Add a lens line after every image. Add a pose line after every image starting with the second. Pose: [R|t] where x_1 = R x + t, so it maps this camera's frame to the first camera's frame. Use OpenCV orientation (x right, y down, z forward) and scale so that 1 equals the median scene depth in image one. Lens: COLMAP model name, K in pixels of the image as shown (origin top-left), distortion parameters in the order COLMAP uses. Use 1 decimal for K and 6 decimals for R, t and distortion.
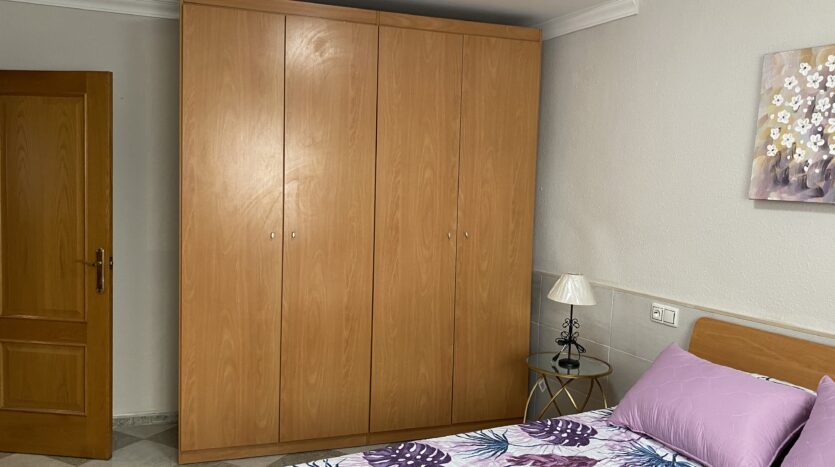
lens RADIAL K [[624.8, 0, 417.5], [0, 624.8, 233.5], [0, 0, 1]] dist [0.005551, 0.000785]
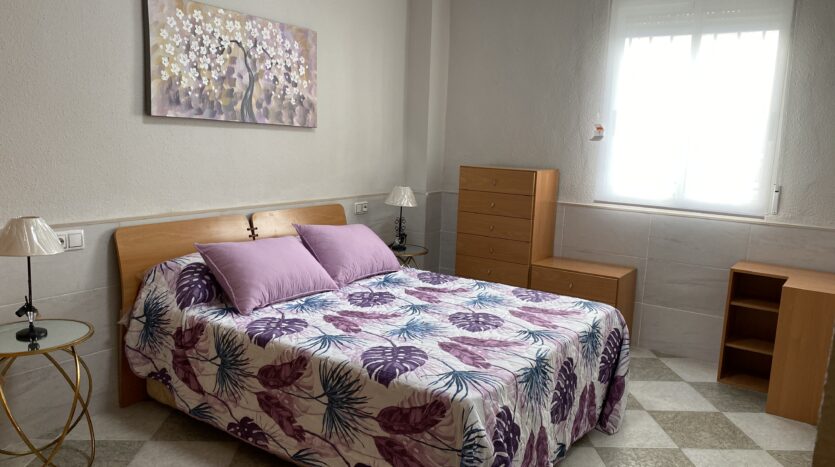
lens RADIAL K [[624.8, 0, 417.5], [0, 624.8, 233.5], [0, 0, 1]] dist [0.005551, 0.000785]
pose [[-0.467810, -0.186580, 0.863911, -0.812813], [0.019059, 0.975107, 0.220916, -0.095786], [-0.883624, 0.119812, -0.452608, 1.199452]]
